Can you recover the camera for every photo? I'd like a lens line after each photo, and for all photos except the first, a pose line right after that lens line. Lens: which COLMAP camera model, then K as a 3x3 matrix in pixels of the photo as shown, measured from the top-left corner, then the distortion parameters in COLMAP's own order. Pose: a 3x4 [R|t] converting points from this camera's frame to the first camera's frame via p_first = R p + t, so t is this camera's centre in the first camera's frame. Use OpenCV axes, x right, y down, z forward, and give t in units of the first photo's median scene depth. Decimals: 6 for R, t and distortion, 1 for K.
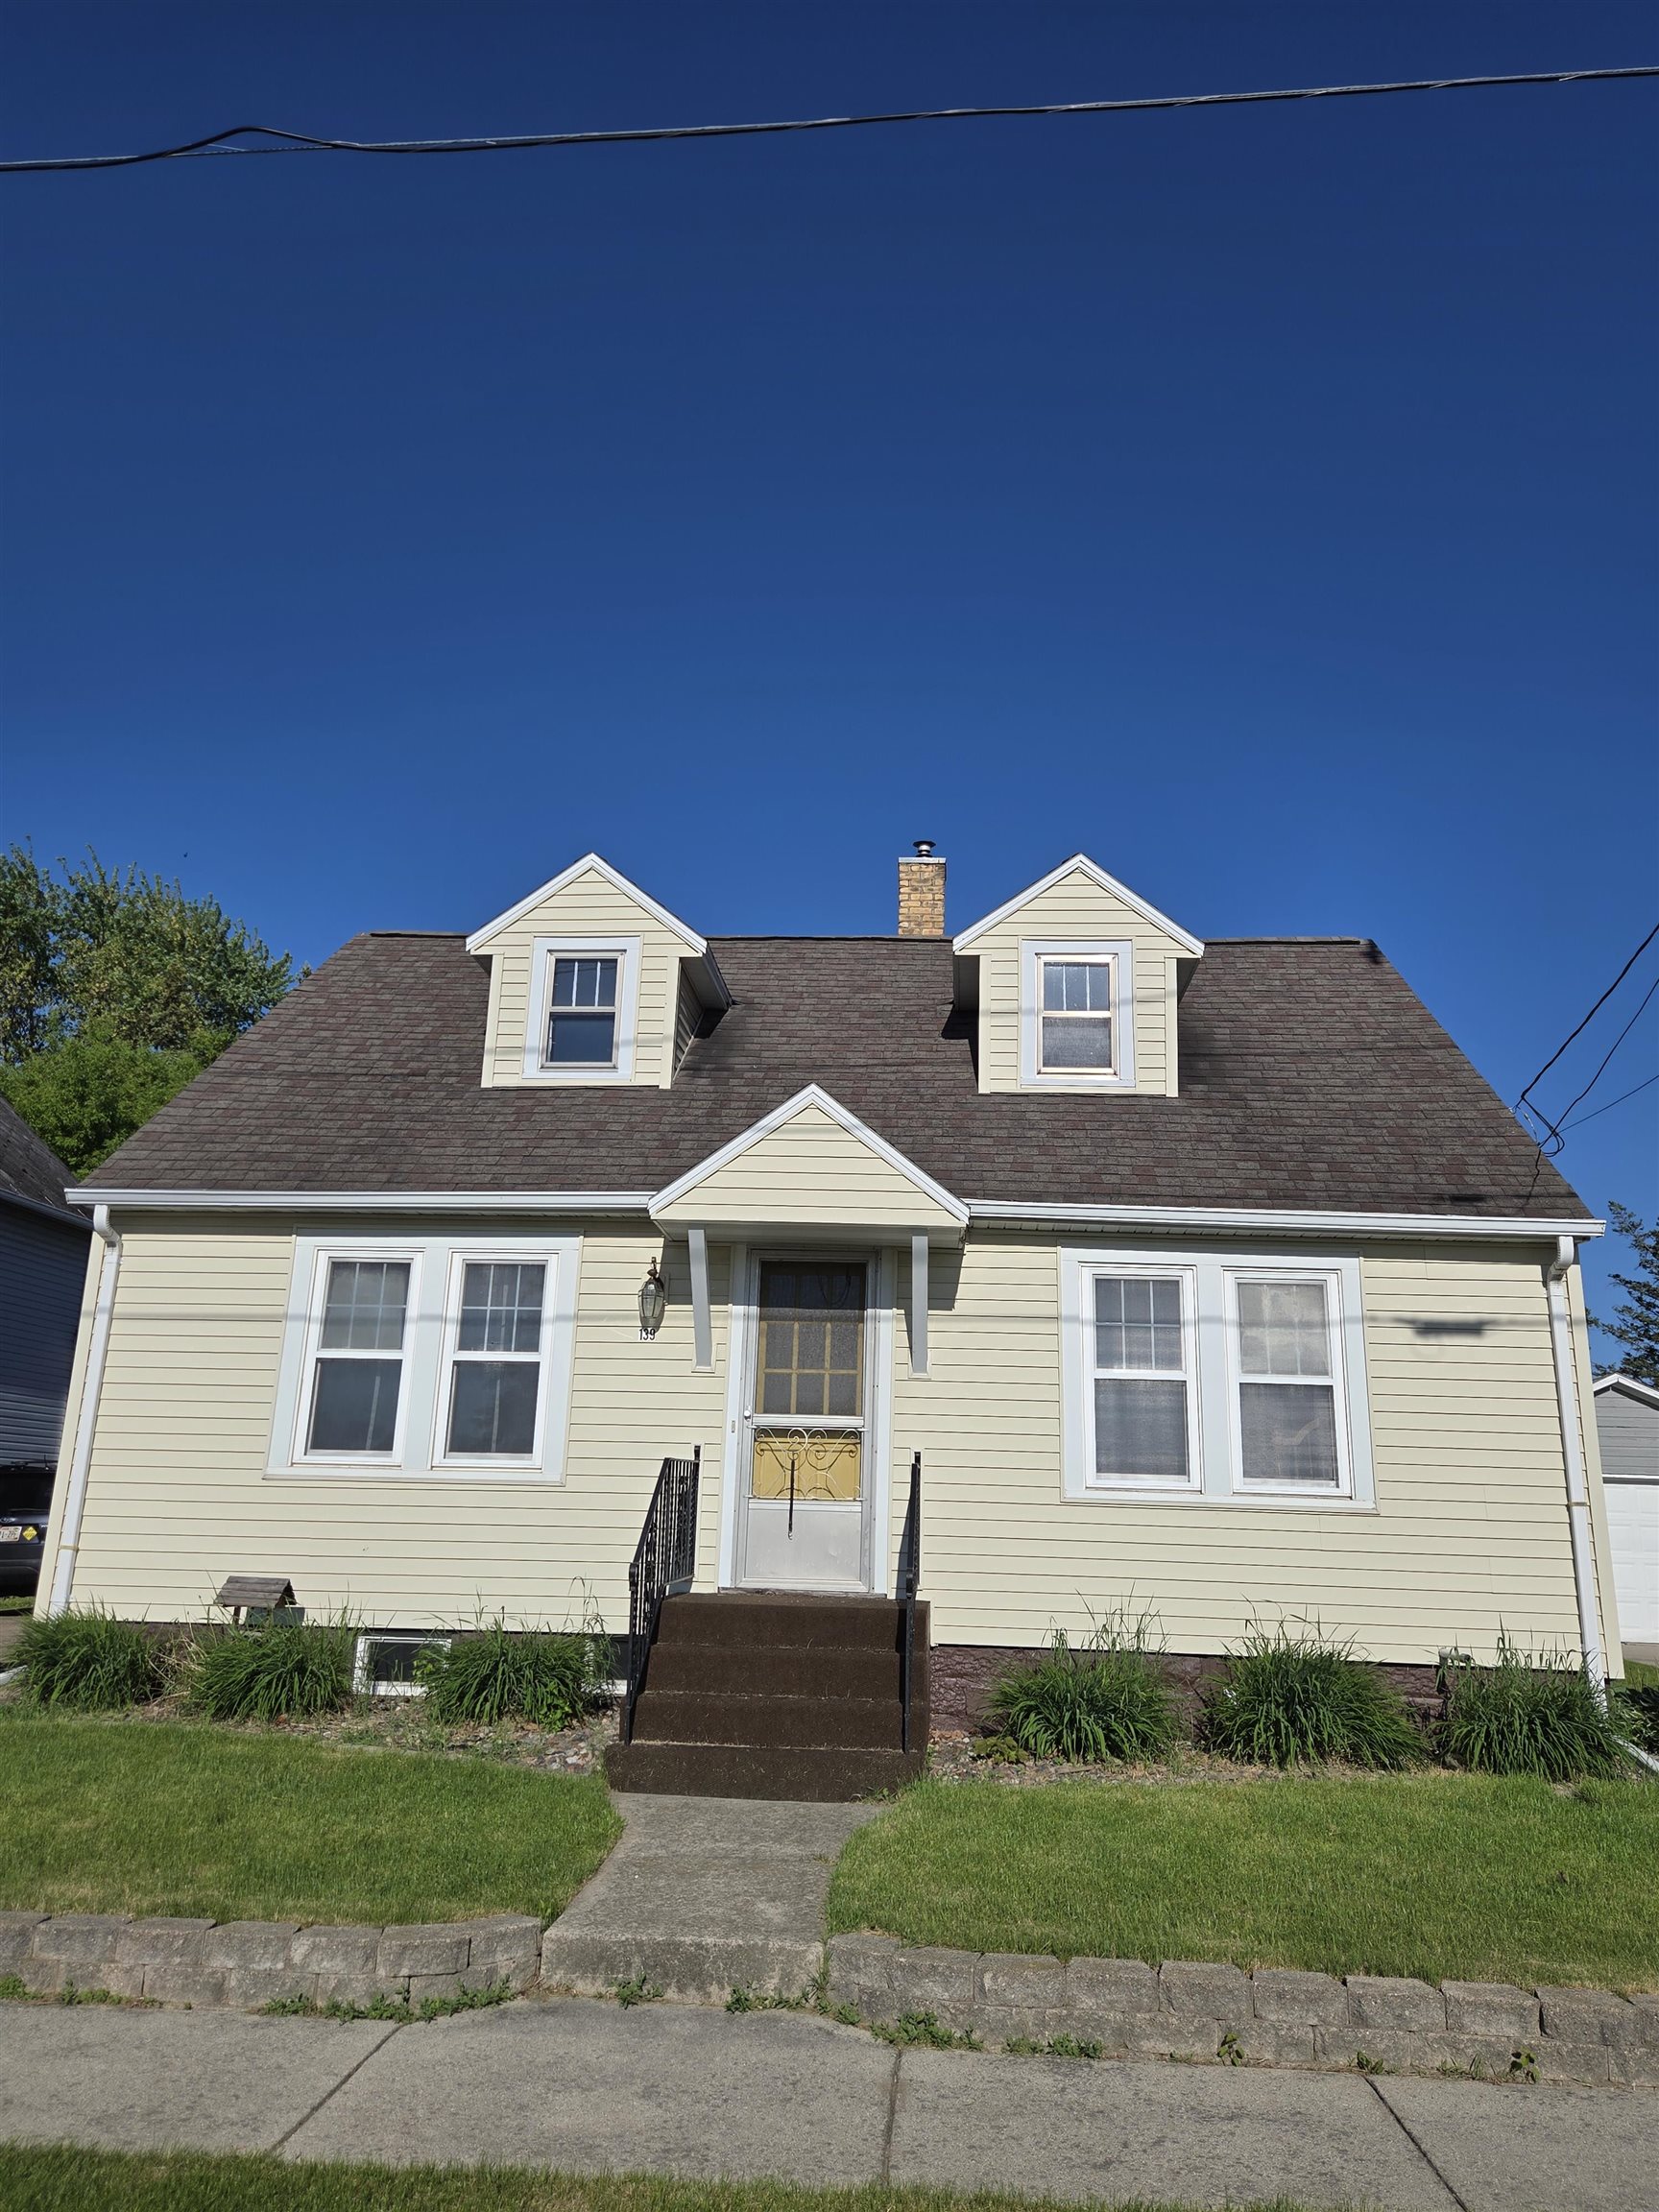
lens RADIAL K [[1606.4, 0, 829.5], [0, 1606.4, 1106.0], [0, 0, 1]] dist [0.080212, -0.077106]
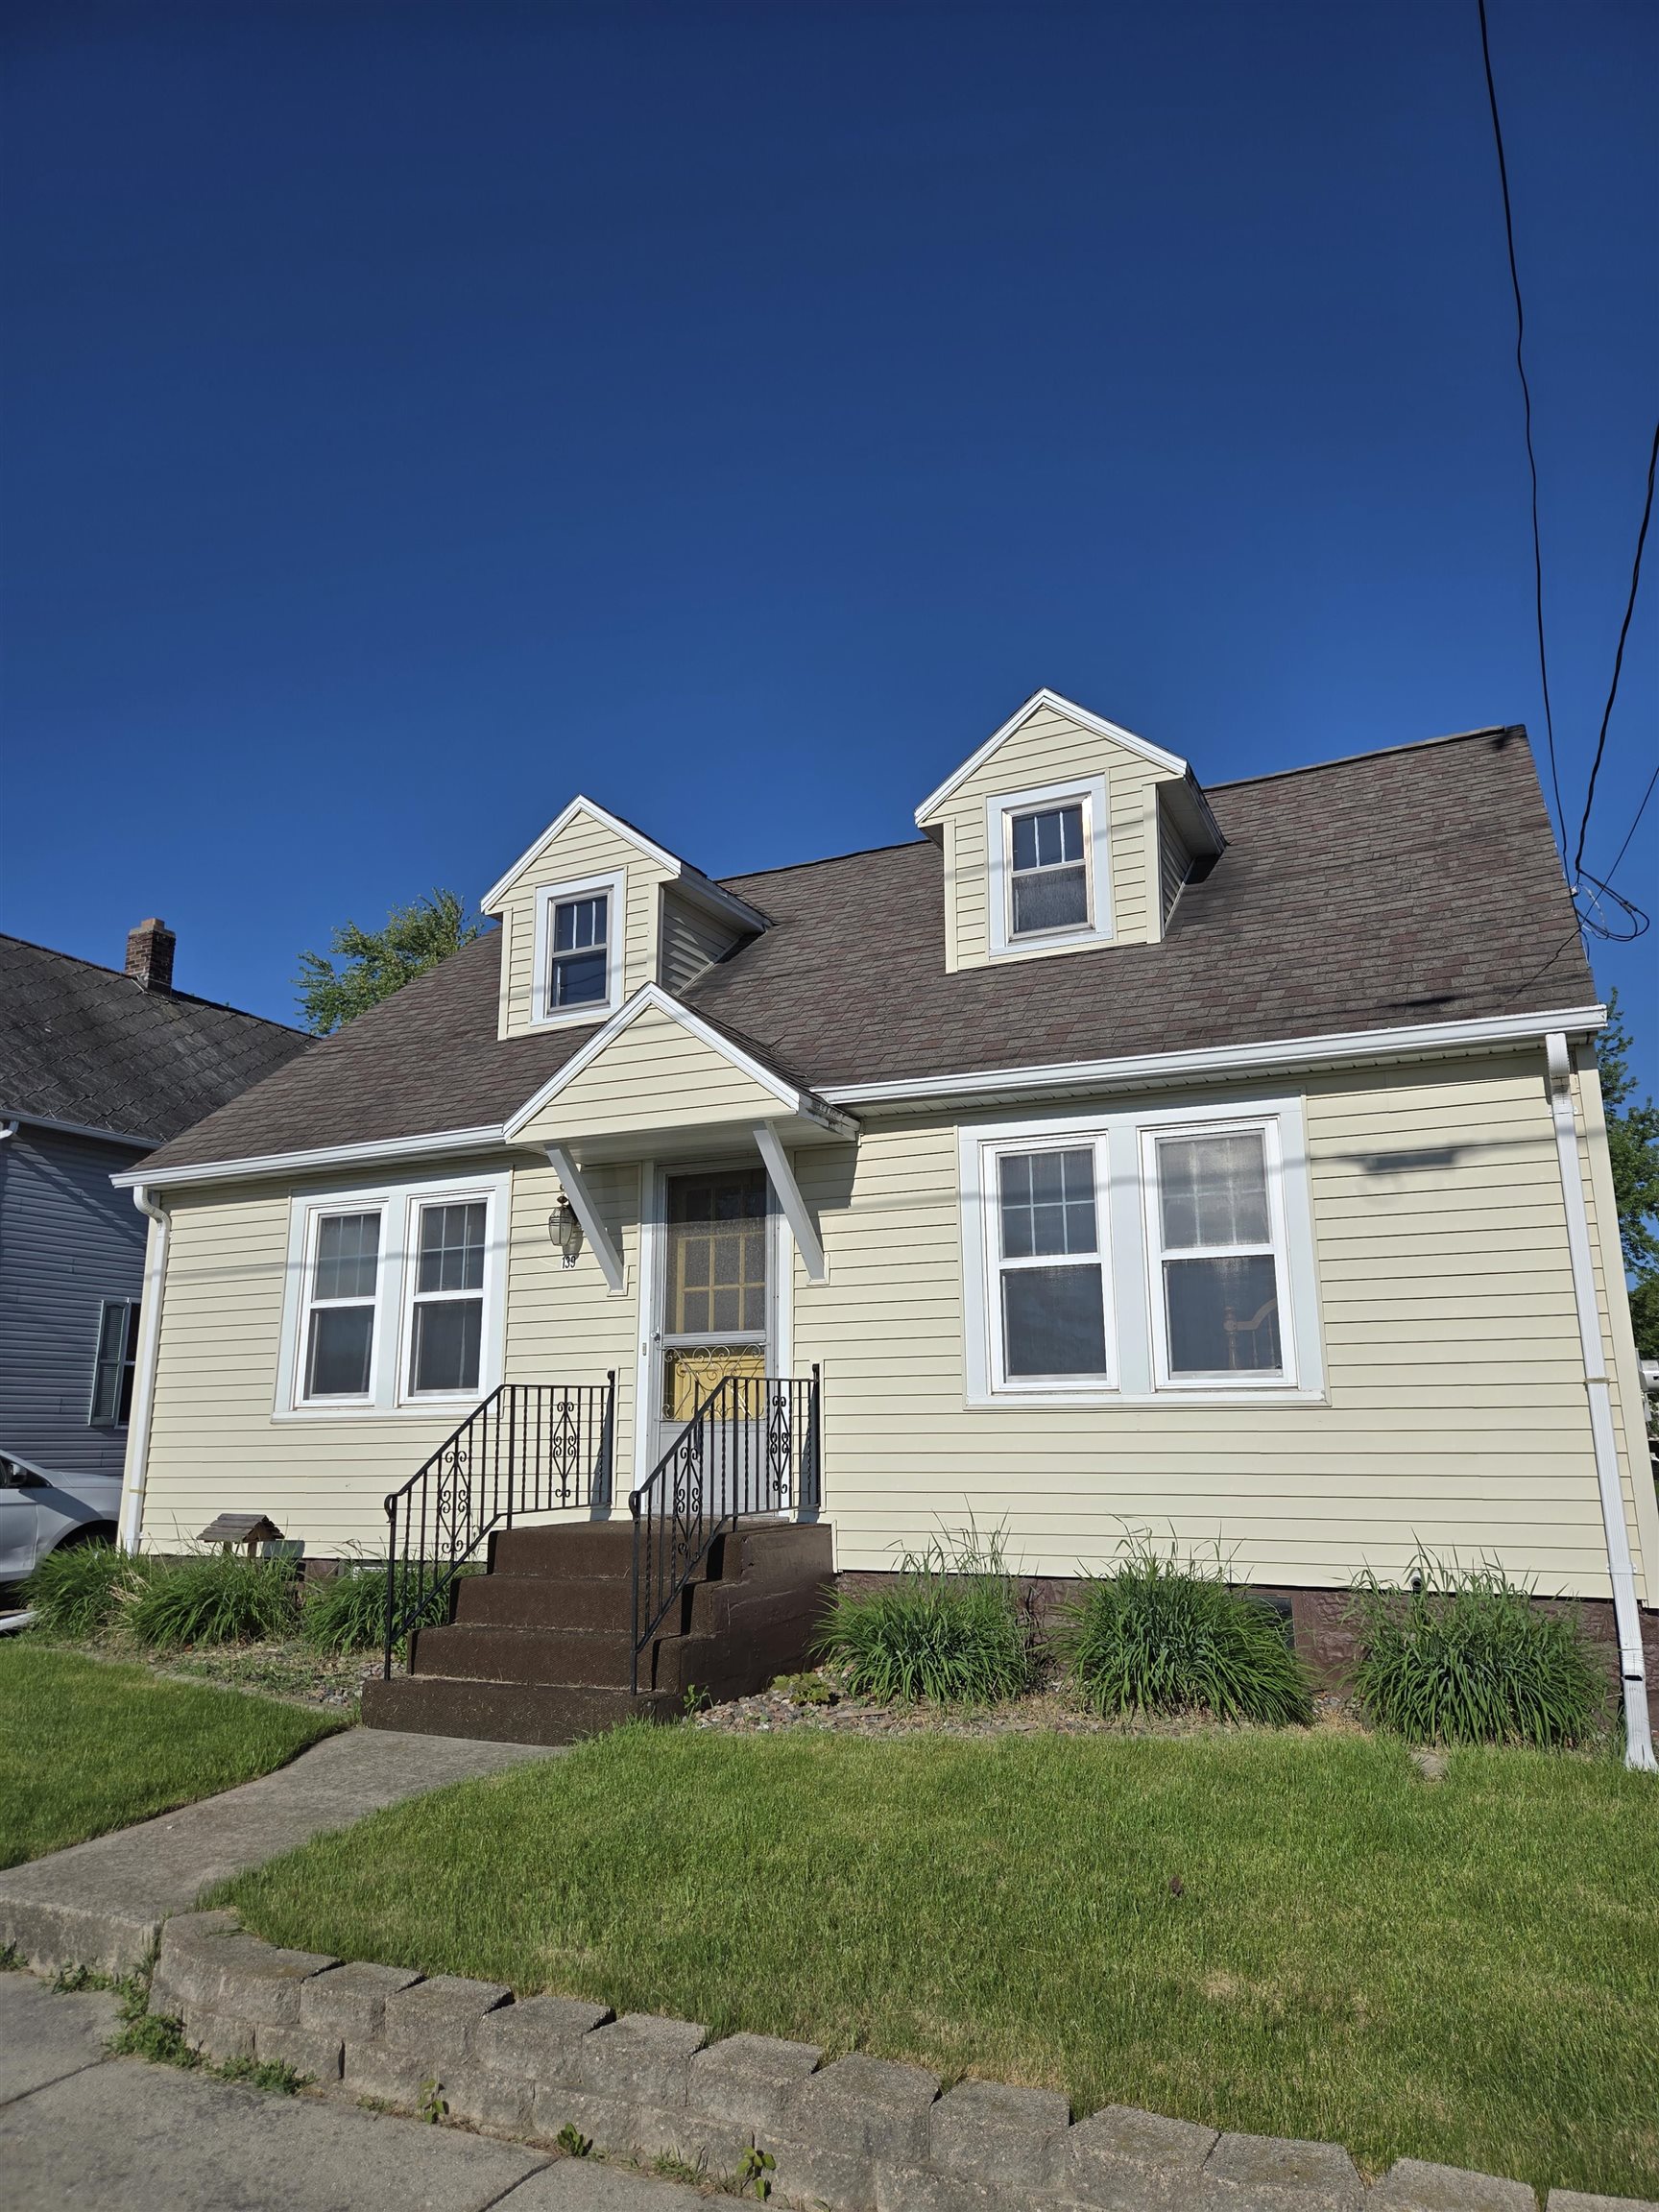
lens RADIAL K [[1477.7, 0, 806.7], [0, 1477.7, 1119.5], [0, 0, 1]] dist [0.070477, -0.057011]
pose [[0.927203, -0.115906, -0.356174, 0.359109], [0.127497, 0.991797, 0.009154, 0.066097], [0.352191, -0.053899, 0.934375, 0.210900]]
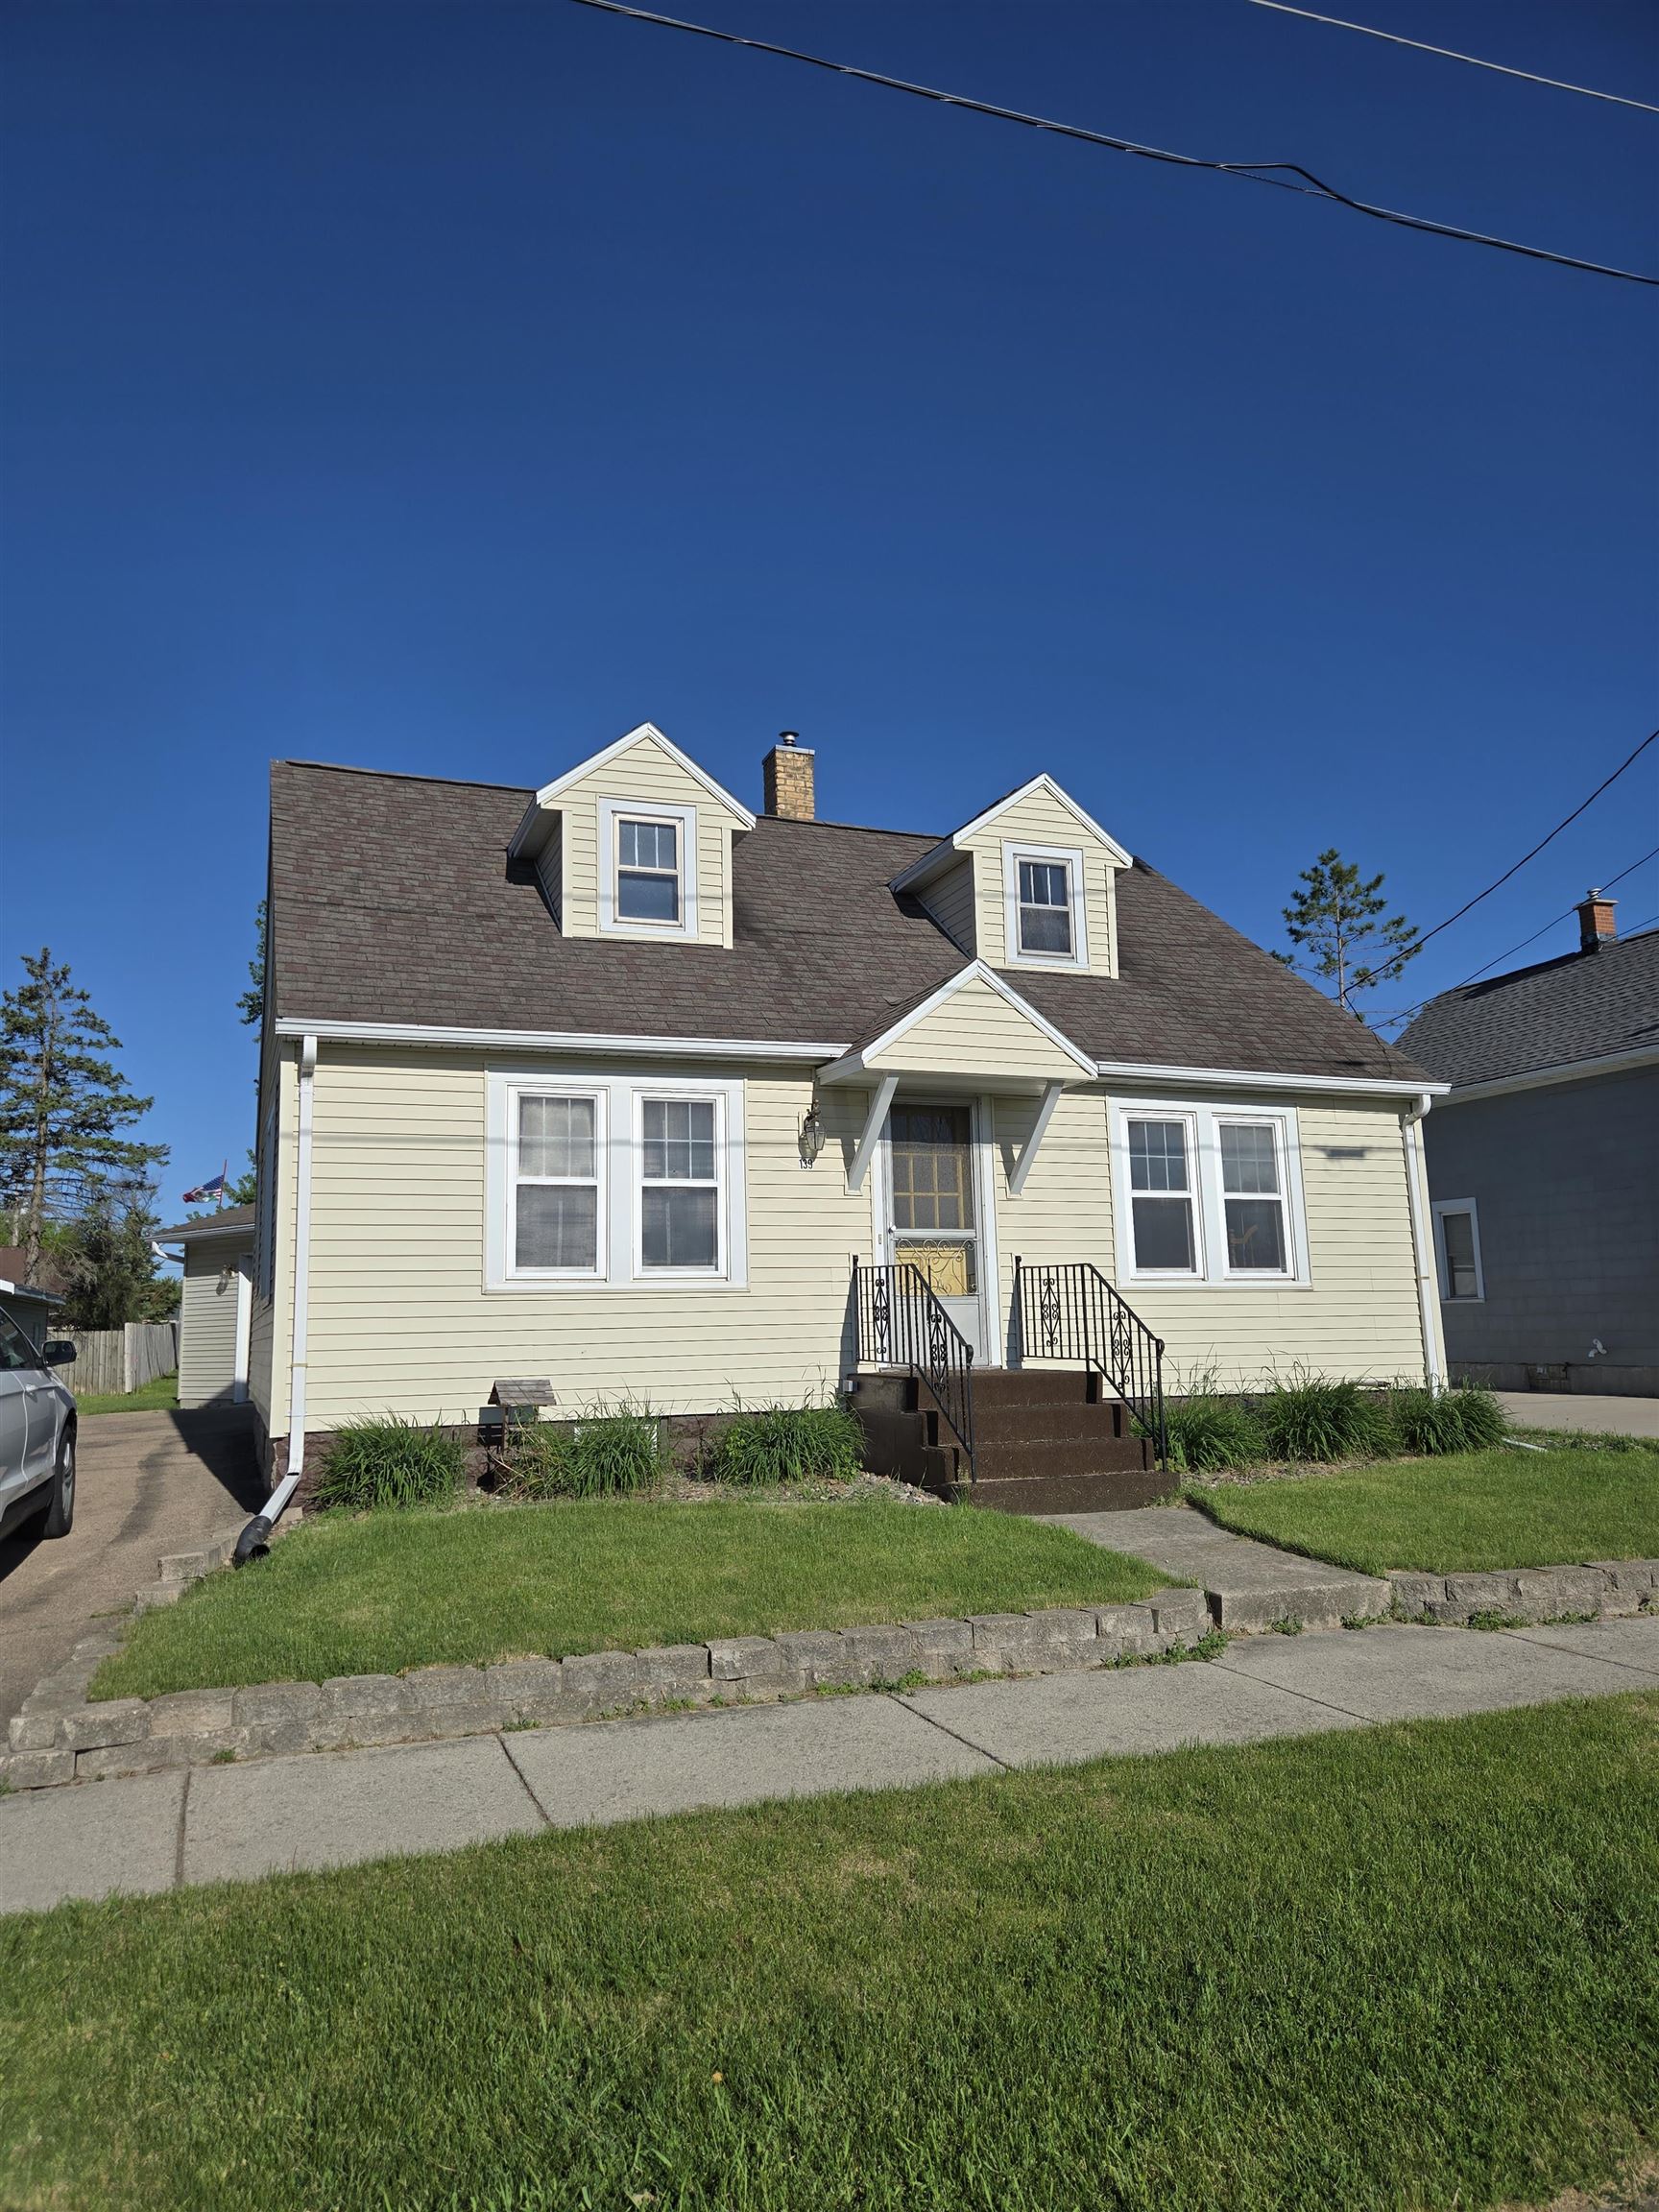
lens RADIAL K [[1477.7, 0, 806.7], [0, 1477.7, 1119.5], [0, 0, 1]] dist [0.070477, -0.057011]
pose [[0.913132, 0.012424, 0.407475, -0.558866], [-0.058681, 0.993132, 0.101221, 0.000332], [-0.403418, -0.116340, 0.907589, 0.024534]]
